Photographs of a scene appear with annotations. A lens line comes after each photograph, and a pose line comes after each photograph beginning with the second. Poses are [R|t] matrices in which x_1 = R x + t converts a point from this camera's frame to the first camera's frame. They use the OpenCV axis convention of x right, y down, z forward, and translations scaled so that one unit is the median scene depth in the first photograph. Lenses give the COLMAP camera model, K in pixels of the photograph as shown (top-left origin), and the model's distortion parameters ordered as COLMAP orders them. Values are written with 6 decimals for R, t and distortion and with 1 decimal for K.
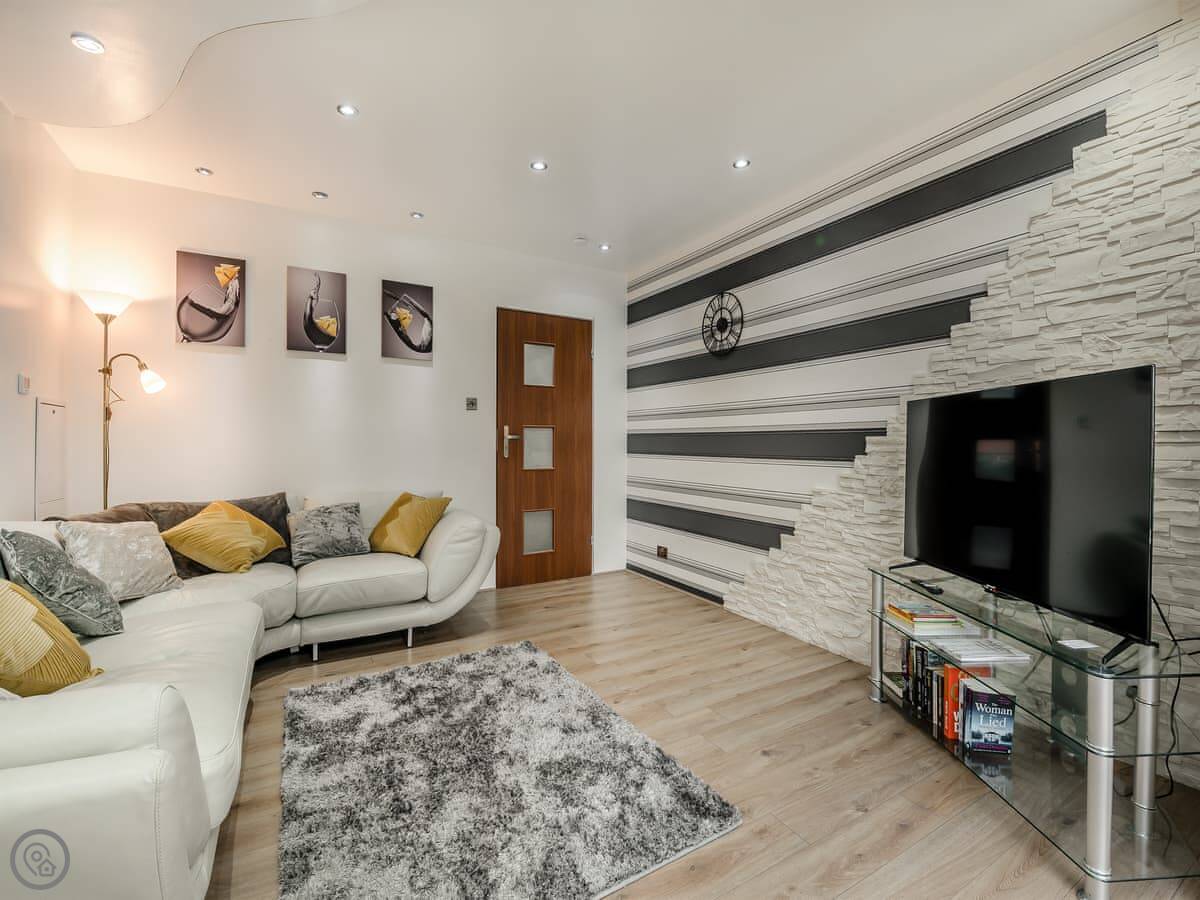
lens RADIAL K [[518.8, 0, 609.2], [0, 518.8, 442.1], [0, 0, 1]] dist [-0.009312, -0.003008]
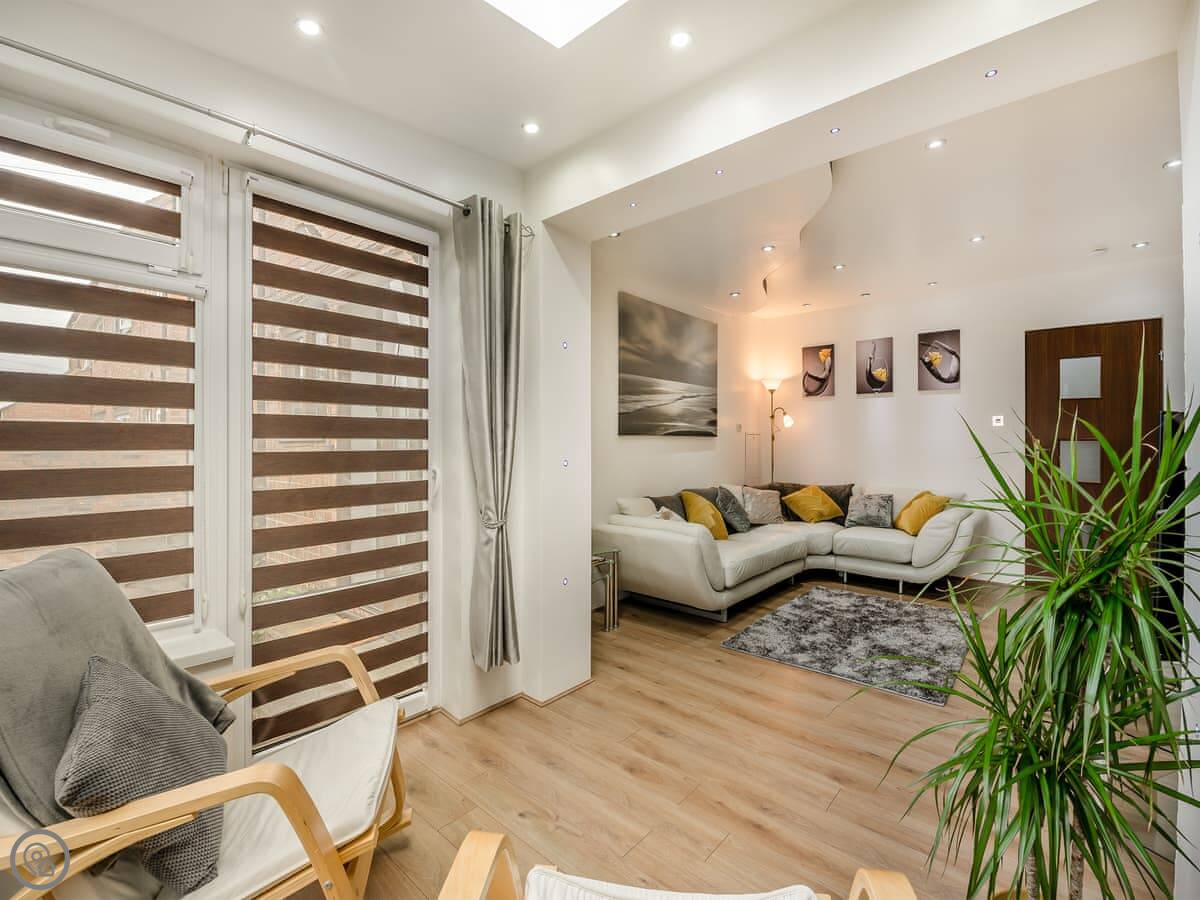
lens RADIAL K [[518.8, 0, 600.6], [0, 518.8, 445.8], [0, 0, 1]] dist [-0.009312, -0.003008]
pose [[0.284258, 0.004529, -0.958737, 0.736461], [0.001681, 0.999985, 0.005222, -0.032134], [0.958746, -0.003096, 0.284247, -0.223408]]
